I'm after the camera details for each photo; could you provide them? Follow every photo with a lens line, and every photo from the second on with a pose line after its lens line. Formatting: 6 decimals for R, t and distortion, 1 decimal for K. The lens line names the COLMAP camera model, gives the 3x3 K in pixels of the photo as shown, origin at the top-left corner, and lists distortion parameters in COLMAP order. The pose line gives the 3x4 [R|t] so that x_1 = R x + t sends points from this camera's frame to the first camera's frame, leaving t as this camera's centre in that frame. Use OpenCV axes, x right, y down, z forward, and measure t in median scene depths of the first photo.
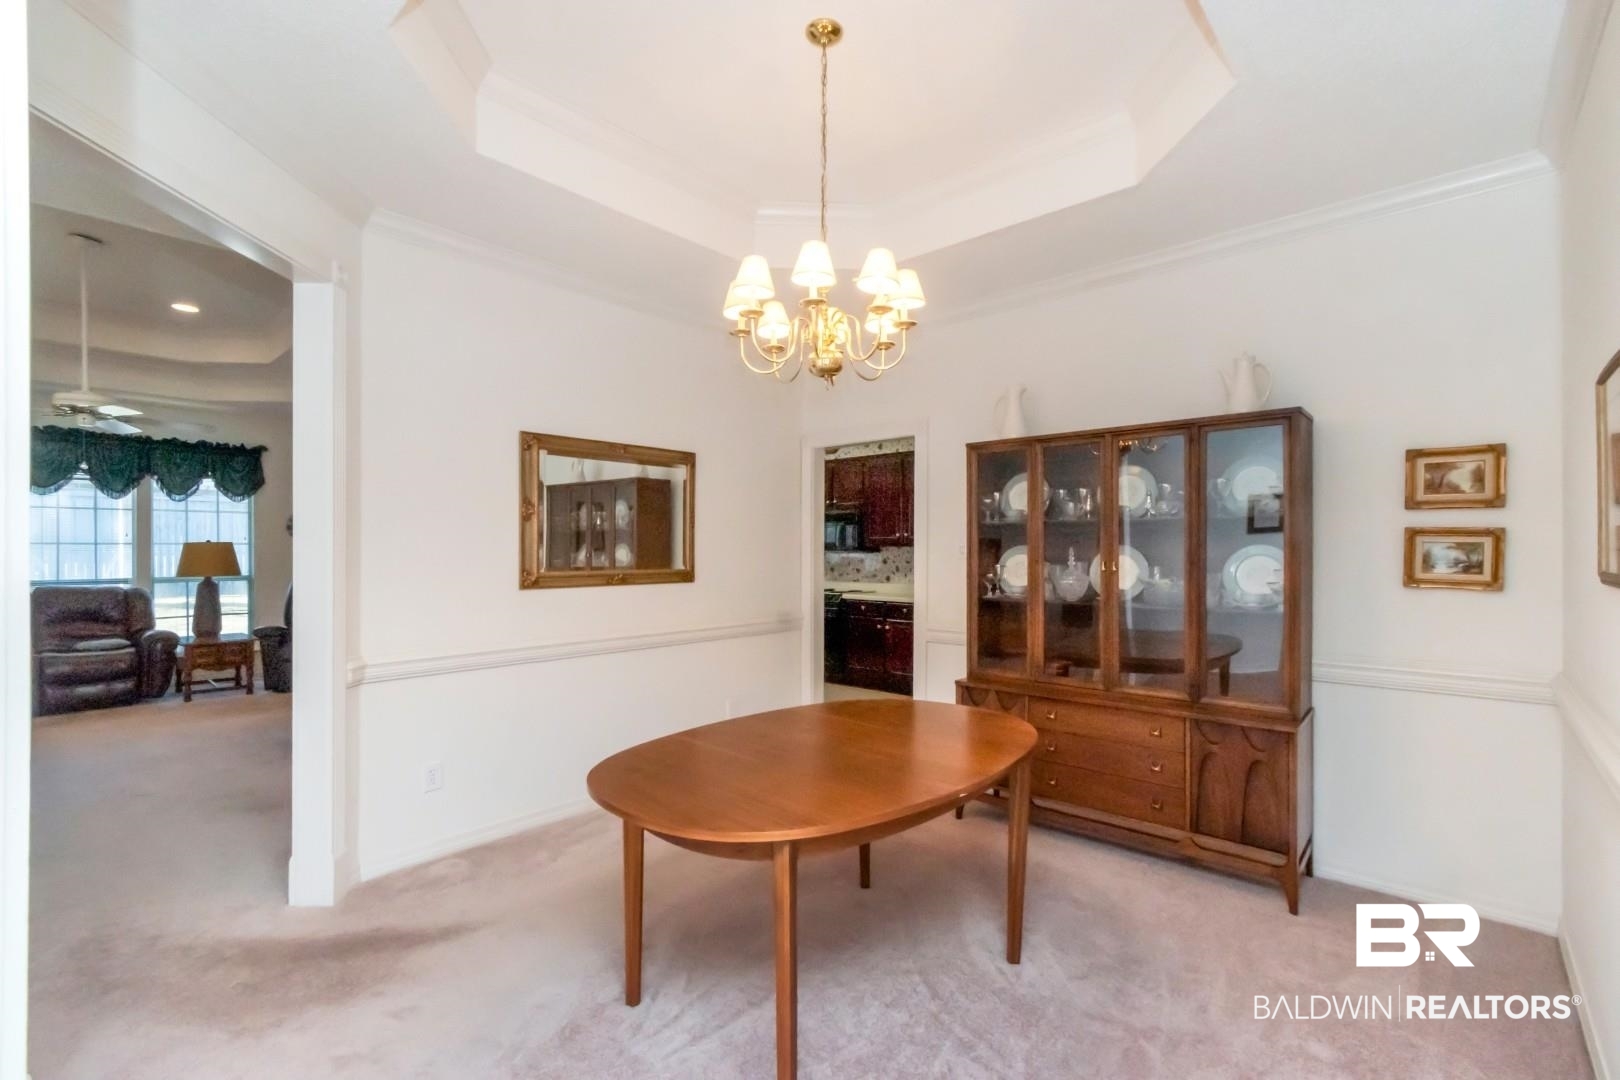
lens RADIAL K [[706.3, 0, 802.5], [0, 706.3, 550.2], [0, 0, 1]] dist [0.002145, 0.000335]
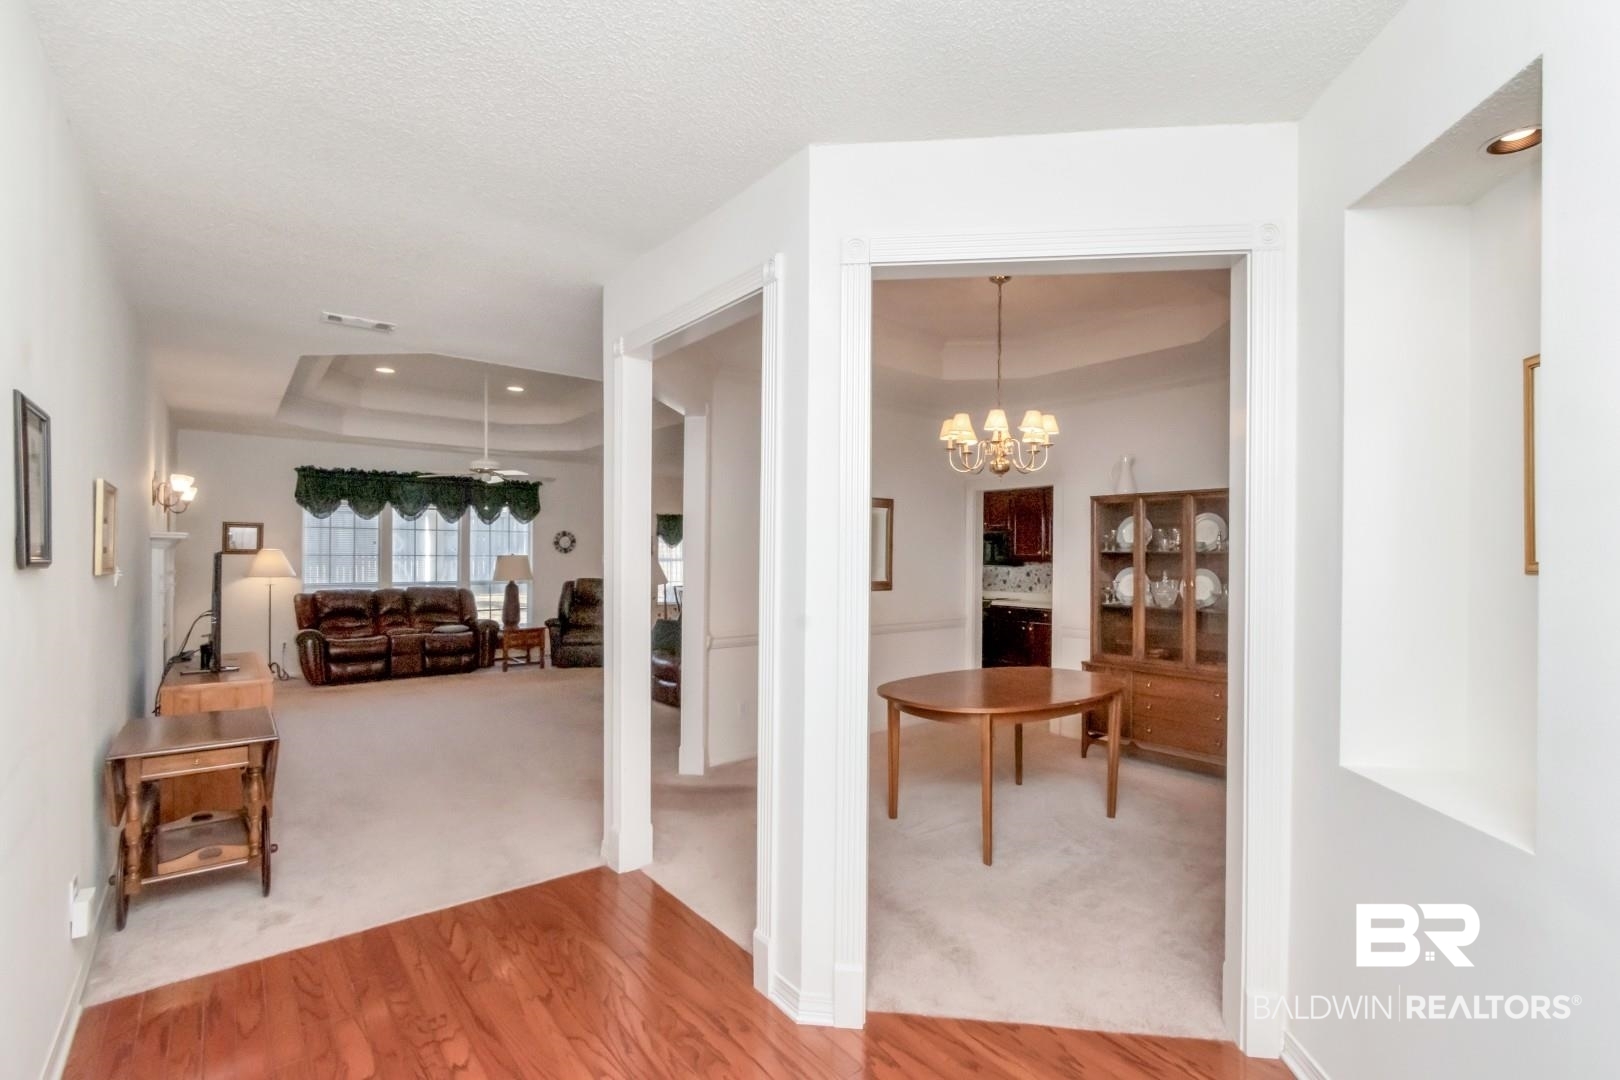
lens RADIAL K [[727.4, 0, 827.7], [0, 727.4, 552.8], [0, 0, 1]] dist [0.000705, -0.000285]
pose [[0.989368, 0.005881, -0.145316, -0.044862], [-0.006584, 0.999969, -0.004352, -0.014485], [0.145286, 0.005262, 0.989376, -0.299124]]
